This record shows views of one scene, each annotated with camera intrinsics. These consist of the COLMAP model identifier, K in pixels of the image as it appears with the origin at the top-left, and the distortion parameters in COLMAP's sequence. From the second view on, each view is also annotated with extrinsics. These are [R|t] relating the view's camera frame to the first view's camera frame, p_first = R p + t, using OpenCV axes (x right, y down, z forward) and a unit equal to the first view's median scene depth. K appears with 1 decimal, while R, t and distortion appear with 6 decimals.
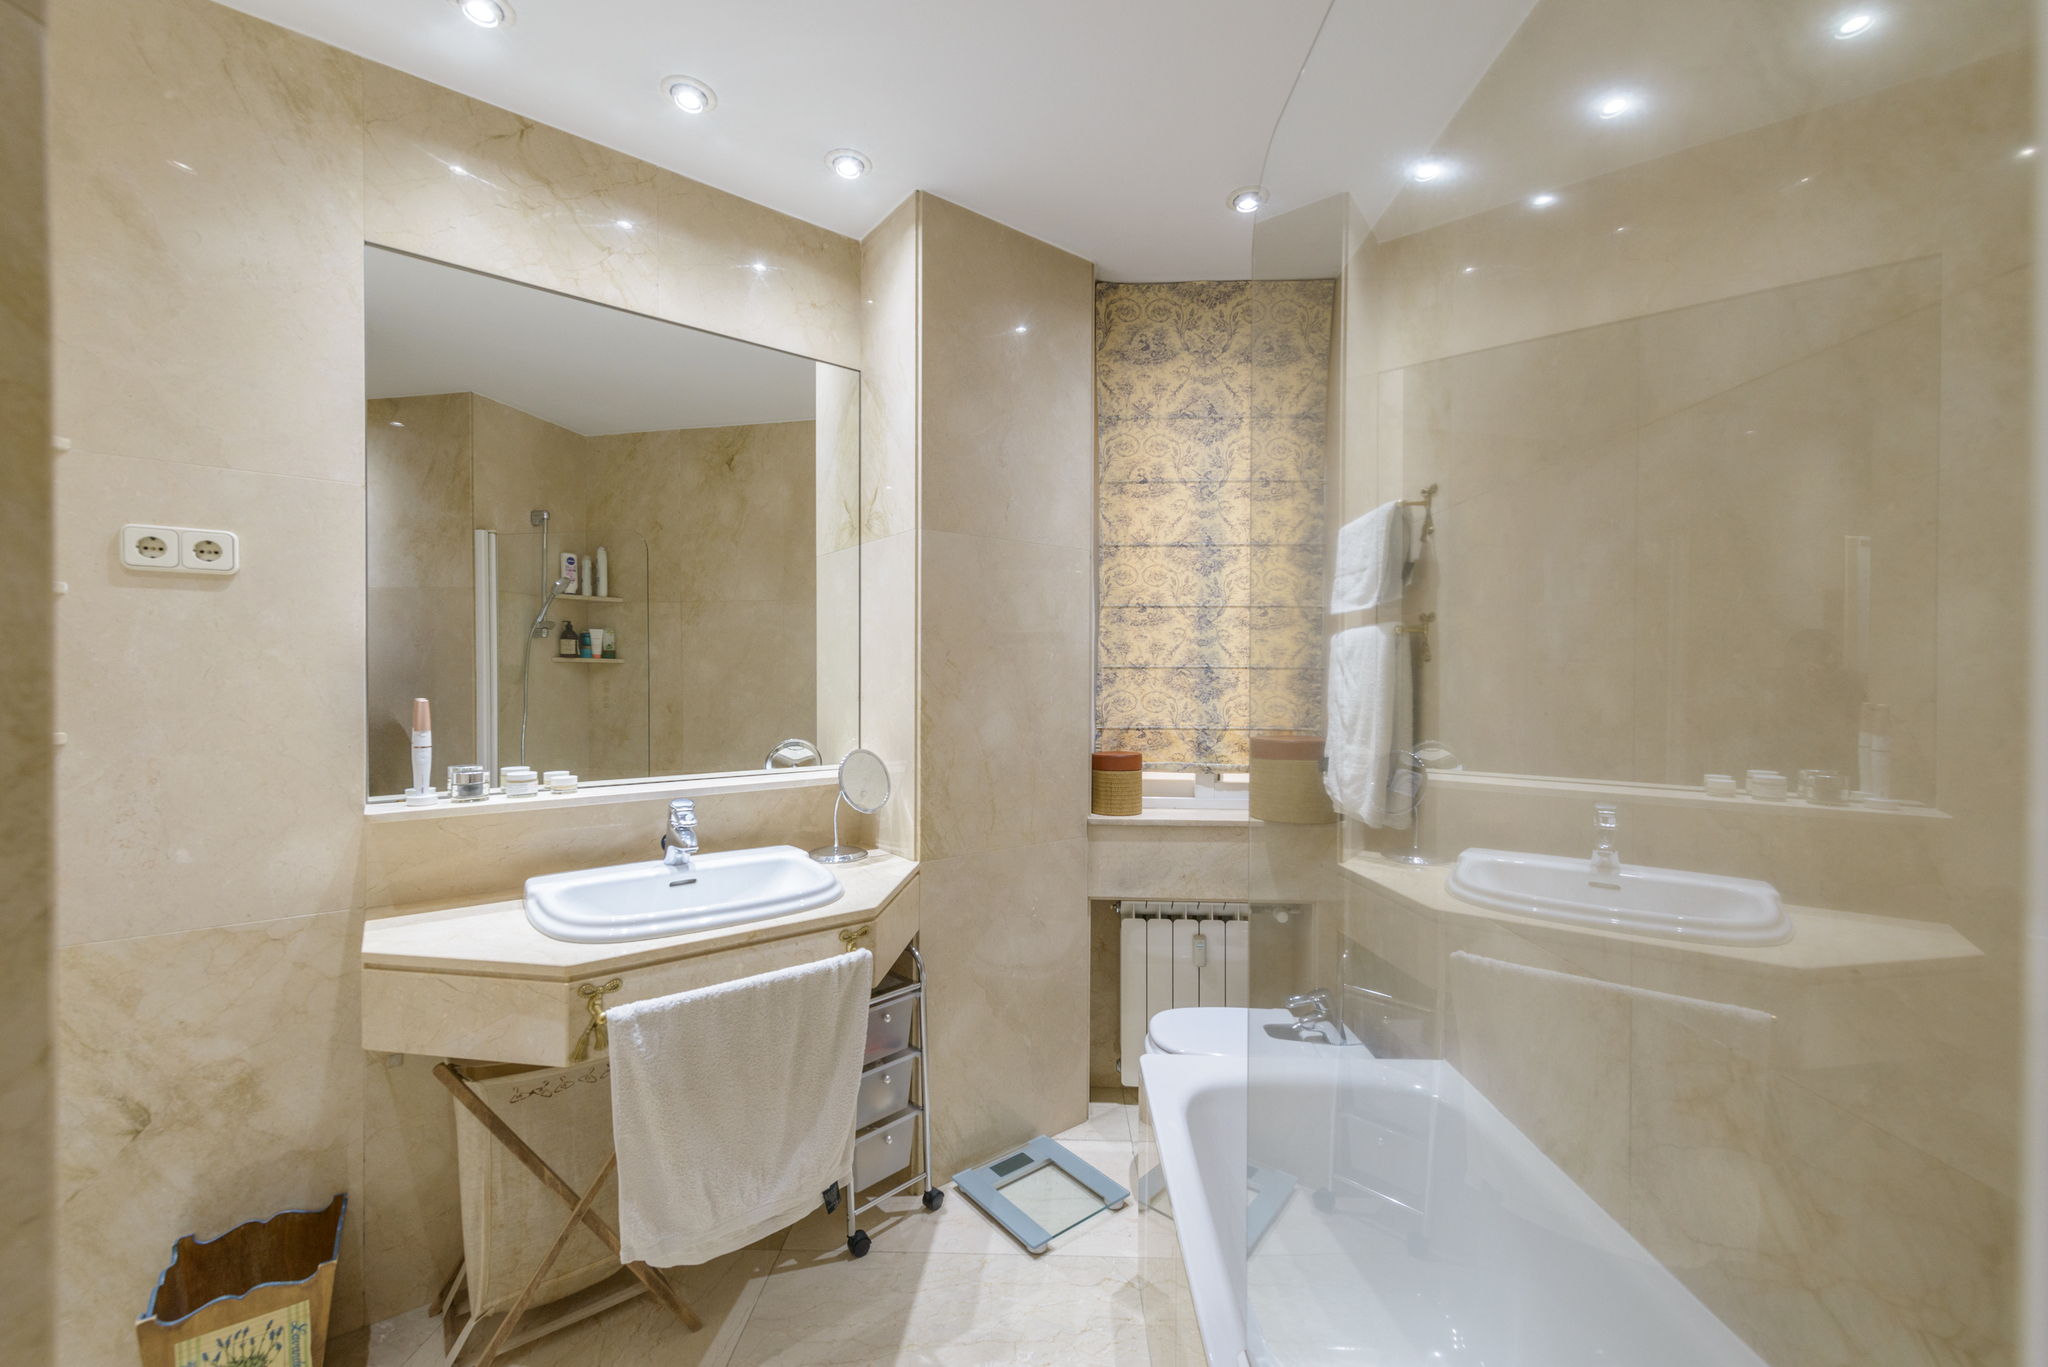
lens RADIAL K [[824.0, 0, 1034.9], [0, 824.0, 678.8], [0, 0, 1]] dist [0.012404, -0.001361]
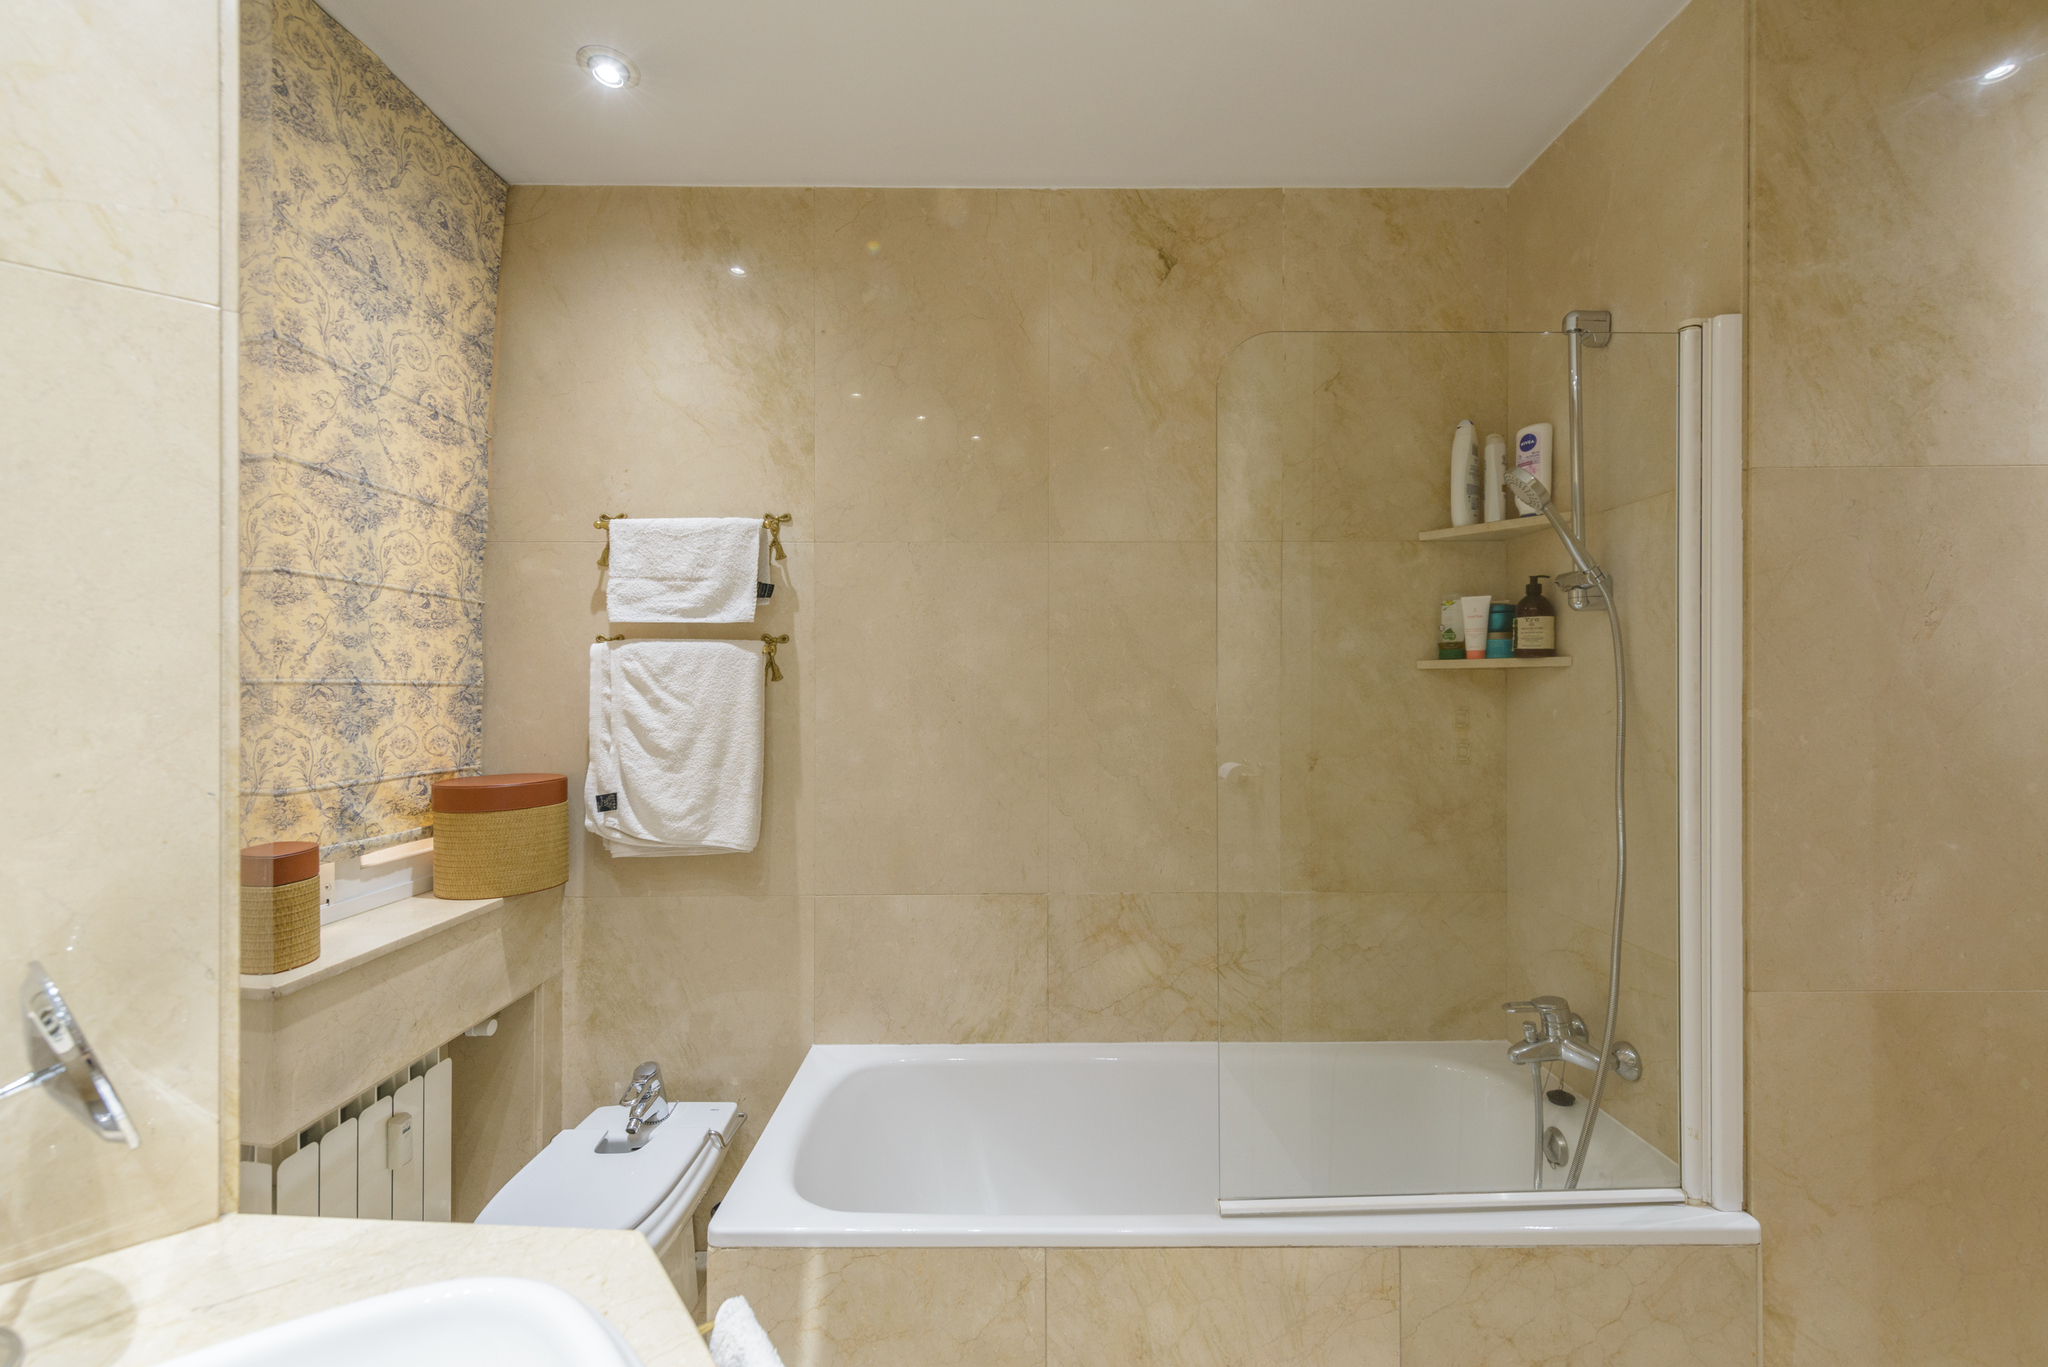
lens RADIAL K [[824.0, 0, 1029.8], [0, 824.0, 688.9], [0, 0, 1]] dist [0.012404, -0.001361]
pose [[-0.032815, -0.001853, 0.999460, -0.422170], [0.004158, 0.999989, 0.001991, -0.008644], [-0.999453, 0.004222, -0.032806, 0.526199]]
